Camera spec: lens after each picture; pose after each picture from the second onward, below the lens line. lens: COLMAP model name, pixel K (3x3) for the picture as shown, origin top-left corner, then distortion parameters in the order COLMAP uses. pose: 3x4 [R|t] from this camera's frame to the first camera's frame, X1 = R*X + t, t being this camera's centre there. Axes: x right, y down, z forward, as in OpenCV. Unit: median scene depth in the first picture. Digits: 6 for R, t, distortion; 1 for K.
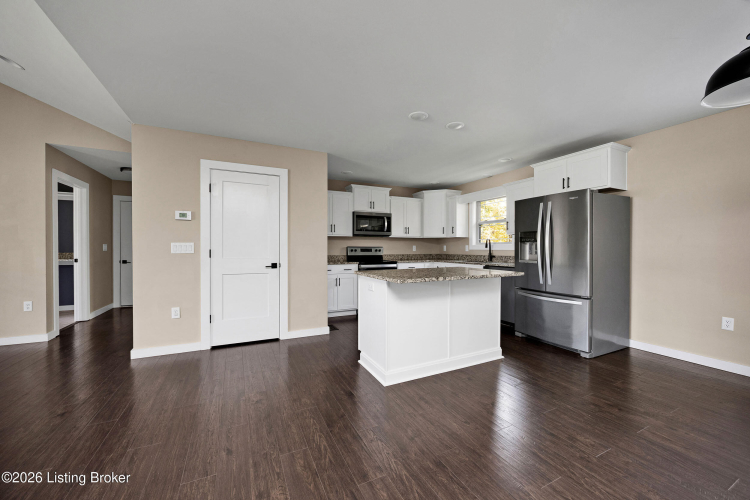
lens RADIAL K [[291.5, 0, 374.1], [0, 291.5, 252.2], [0, 0, 1]] dist [-0.000545, -0.000012]
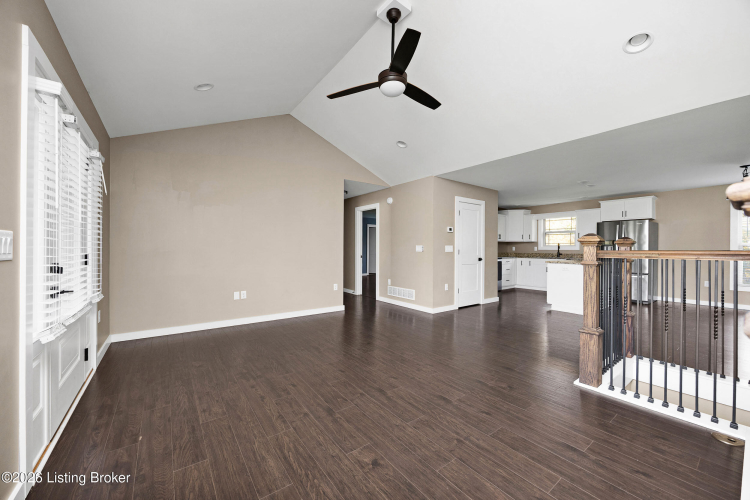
lens RADIAL K [[286.2, 0, 375.0], [0, 286.2, 250.0], [0, 0, 1]] dist [-0.001287, -0.000075]
pose [[0.982537, 0.001272, 0.186064, -1.133205], [-0.000263, 0.999985, -0.005444, 0.001414], [-0.186068, 0.005300, 0.982523, -0.447012]]
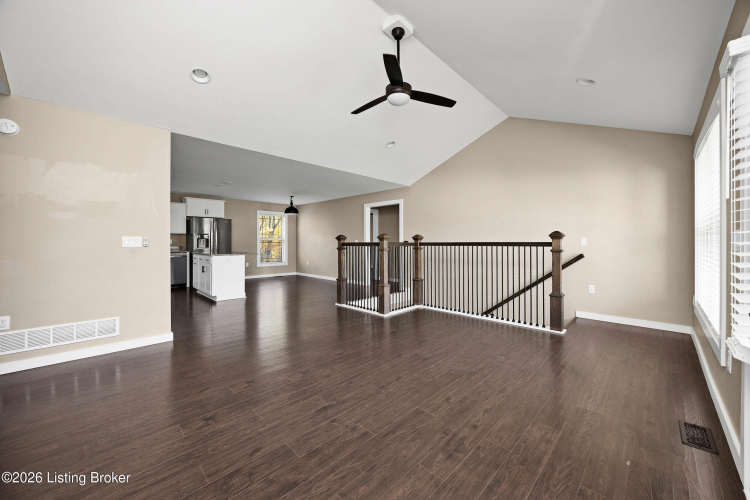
lens RADIAL K [[286.4, 0, 377.8], [0, 286.4, 243.6], [0, 0, 1]] dist [0.000550, 0.000045]
pose [[-0.338000, -0.005873, 0.941128, -1.645194], [0.009333, 0.999910, 0.009591, -0.009310], [-0.941100, 0.012025, -0.337915, 0.484369]]
